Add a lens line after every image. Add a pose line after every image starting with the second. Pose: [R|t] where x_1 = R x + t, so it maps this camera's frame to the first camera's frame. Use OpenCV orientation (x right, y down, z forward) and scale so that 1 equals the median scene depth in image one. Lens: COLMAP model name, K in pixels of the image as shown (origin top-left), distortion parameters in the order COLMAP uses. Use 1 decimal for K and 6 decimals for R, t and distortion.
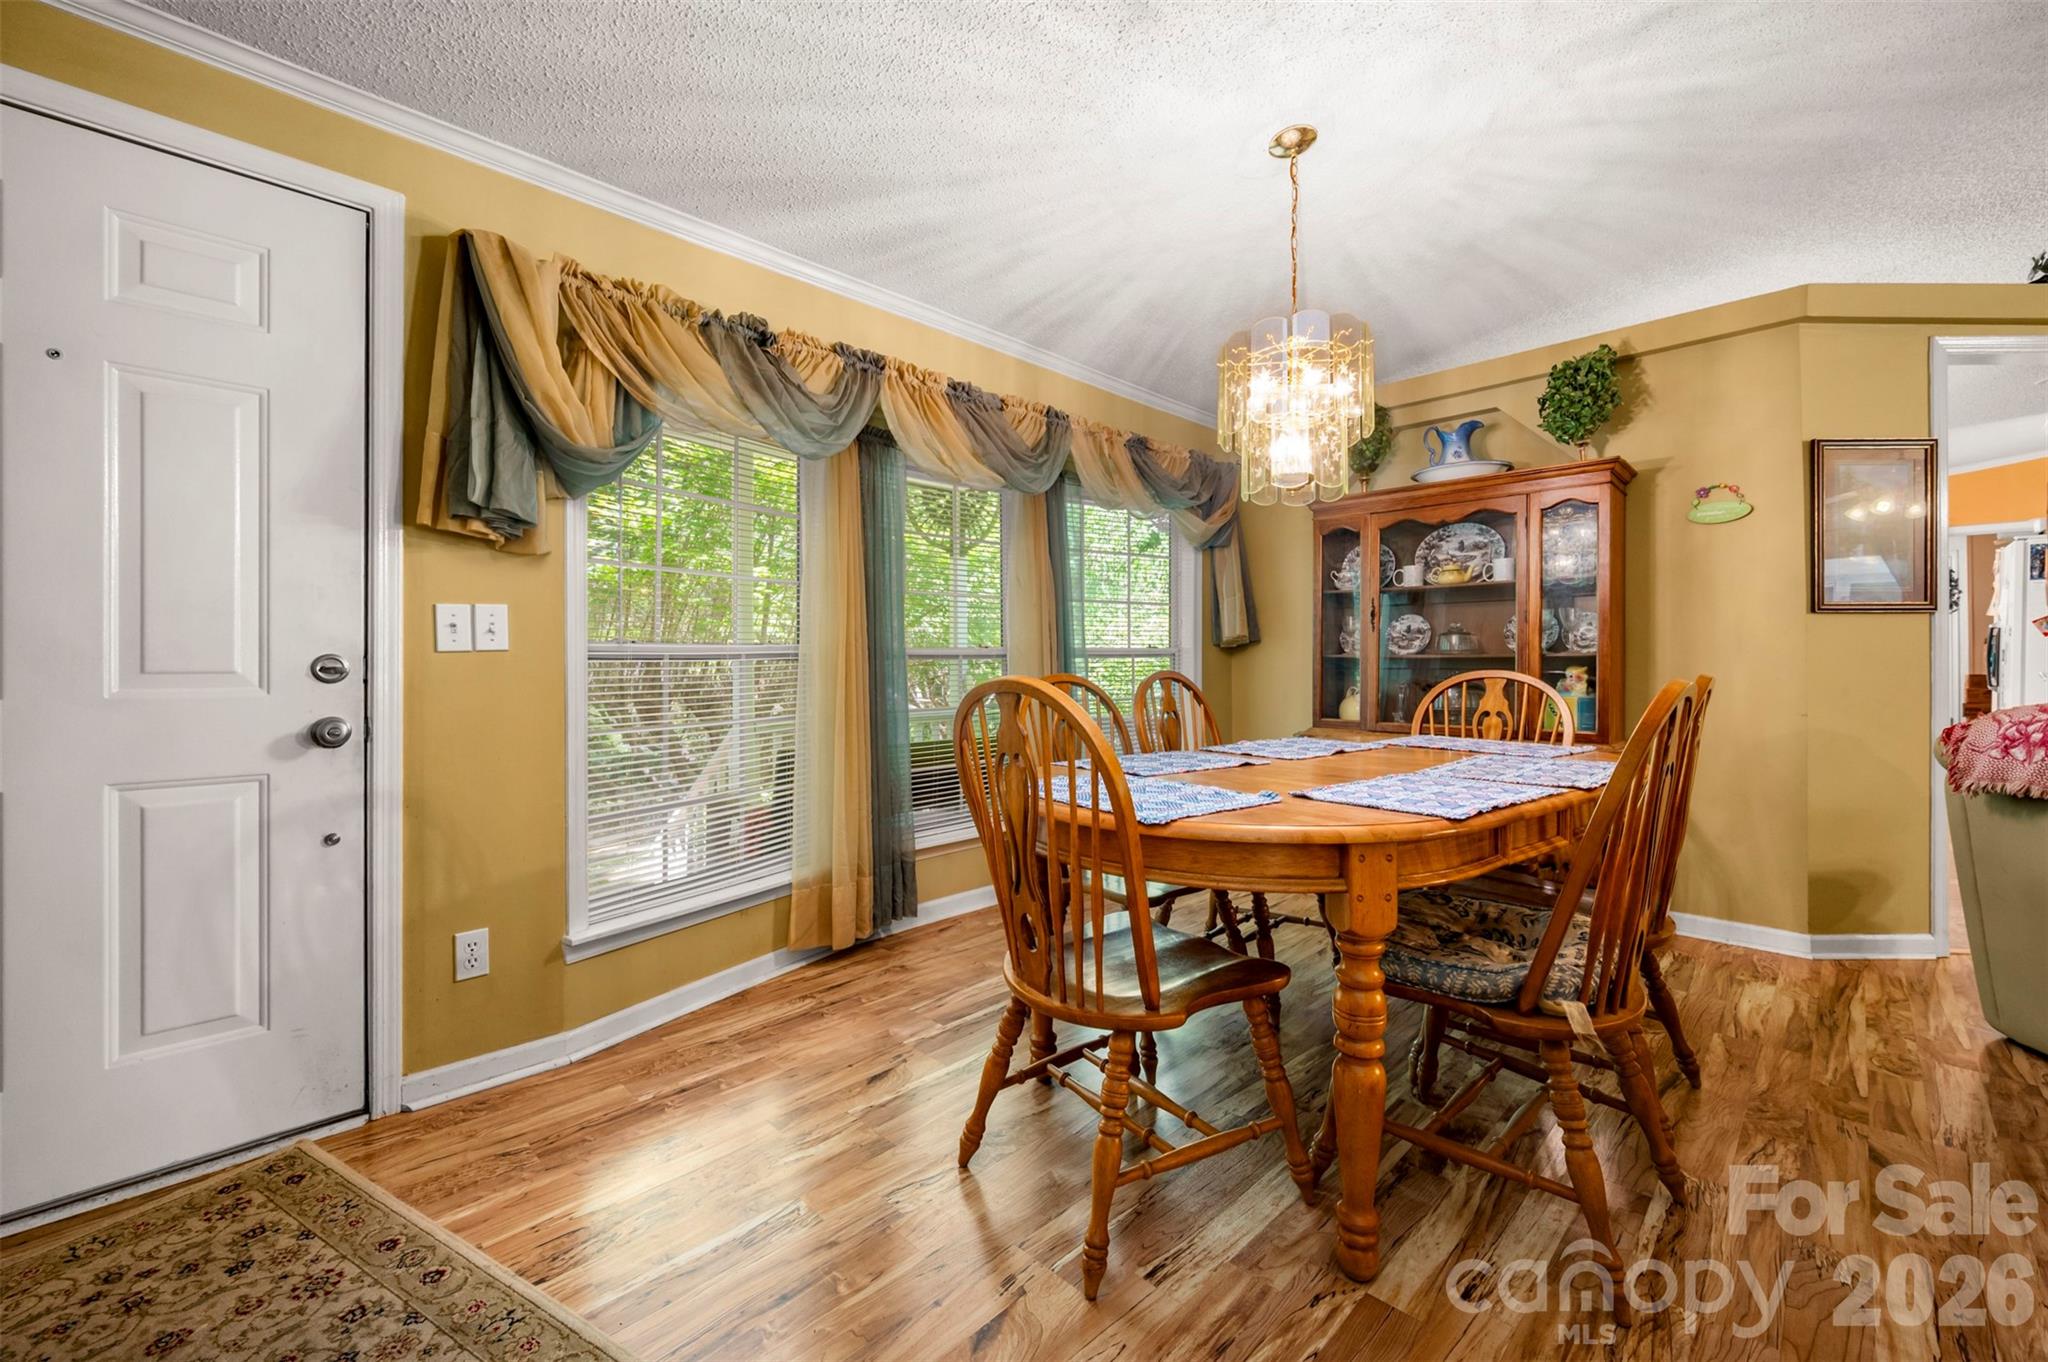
lens RADIAL K [[811.2, 0, 1024.6], [0, 811.2, 662.2], [0, 0, 1]] dist [-0.002500, -0.000304]
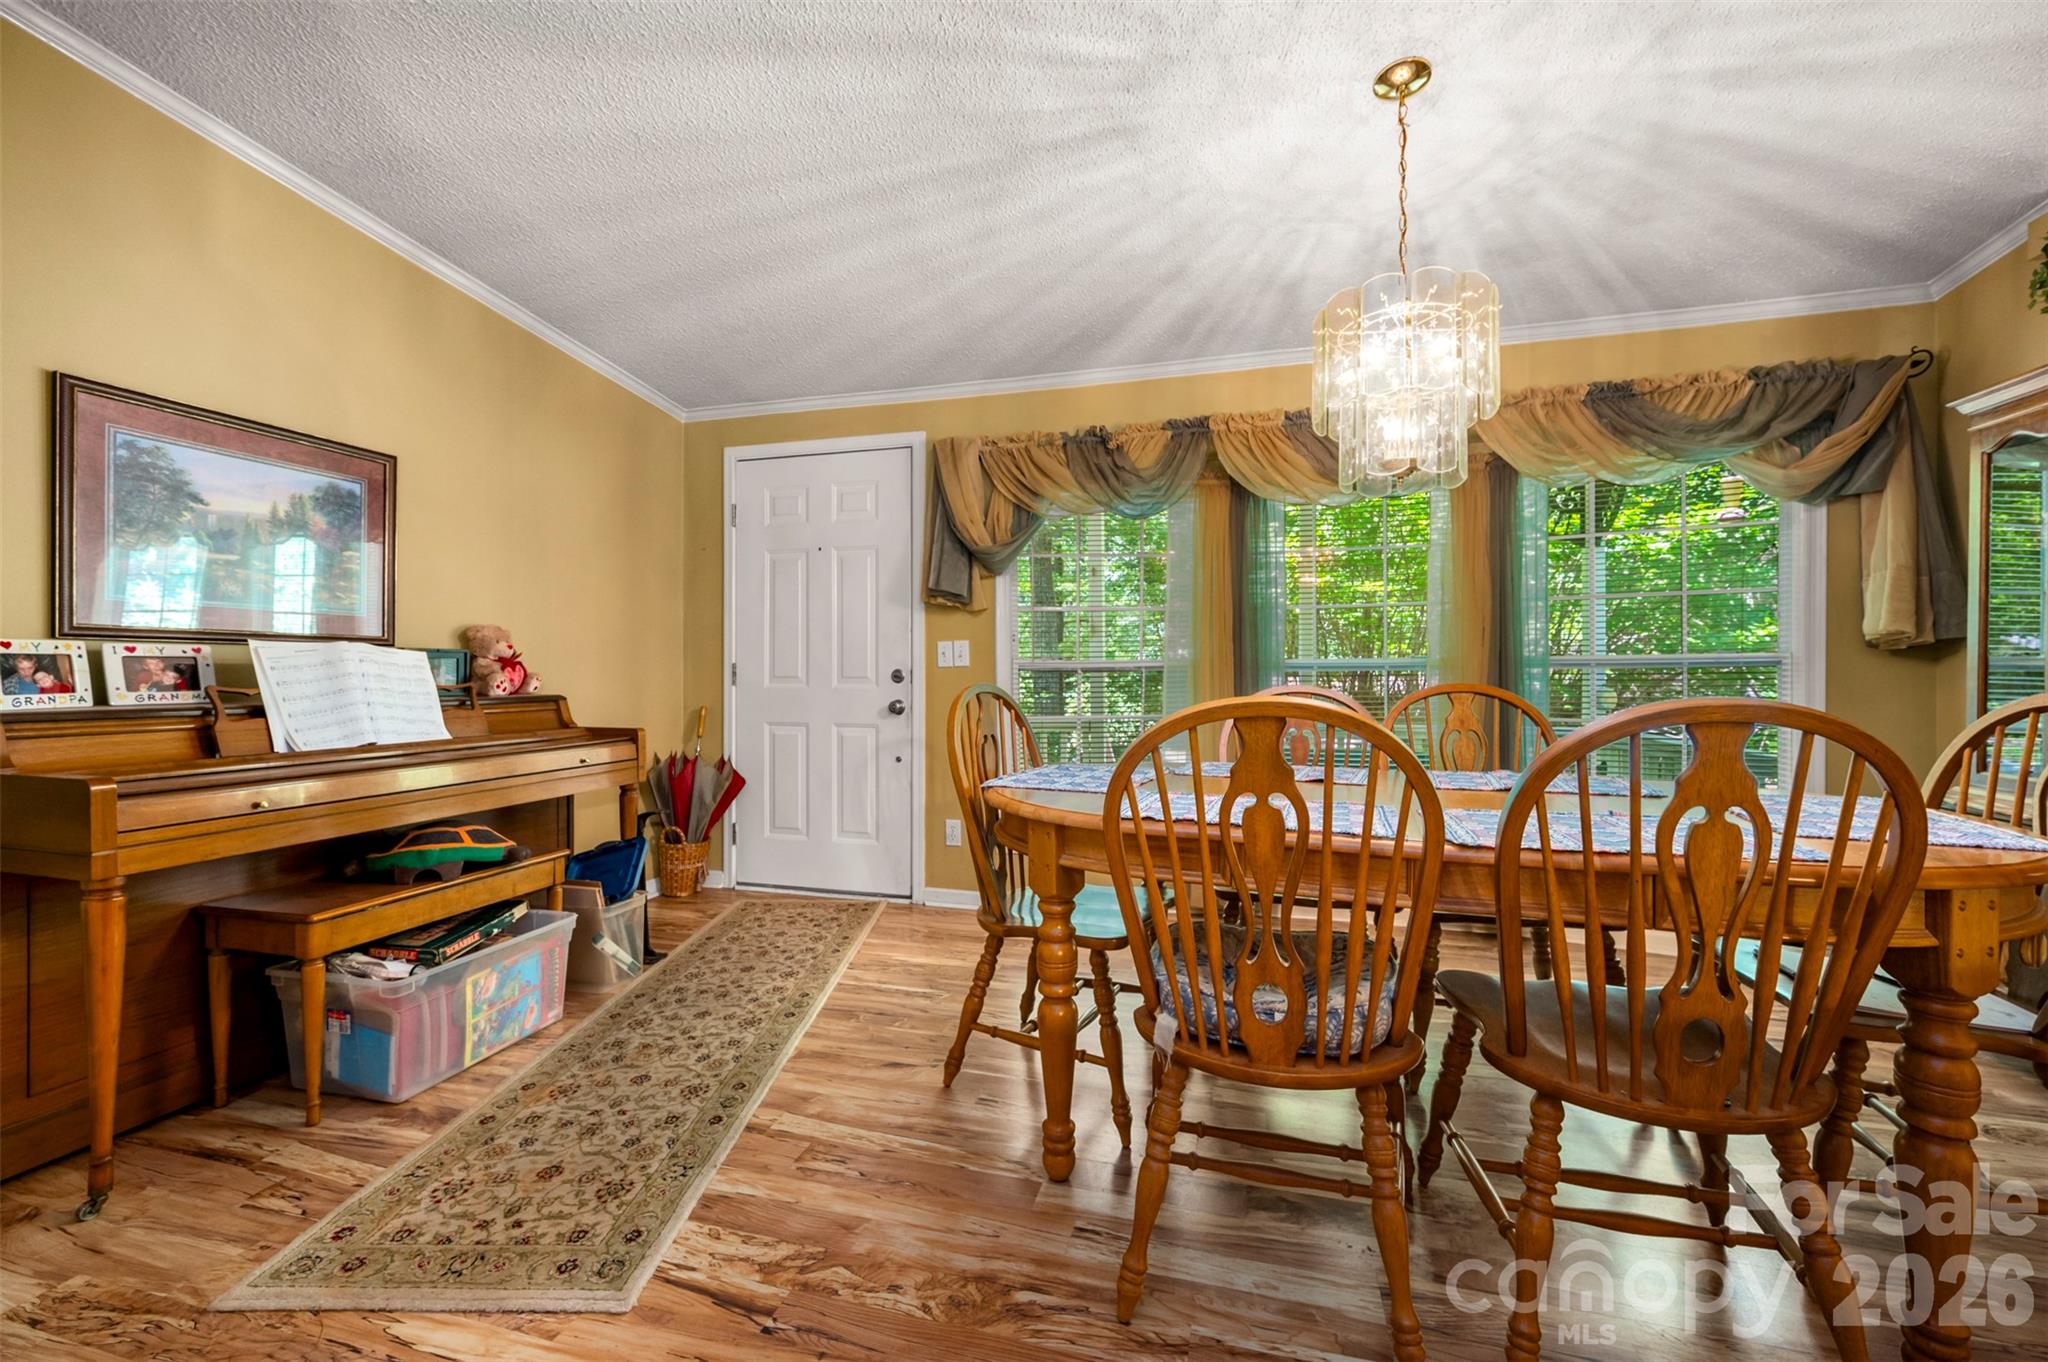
lens RADIAL K [[811.2, 0, 1022.4], [0, 811.2, 670.8], [0, 0, 1]] dist [-0.002500, -0.000304]
pose [[0.495164, 0.003849, -0.868791, 1.022363], [0.001536, 0.999985, 0.005305, -0.015285], [0.868798, -0.003962, 0.495150, 0.241636]]
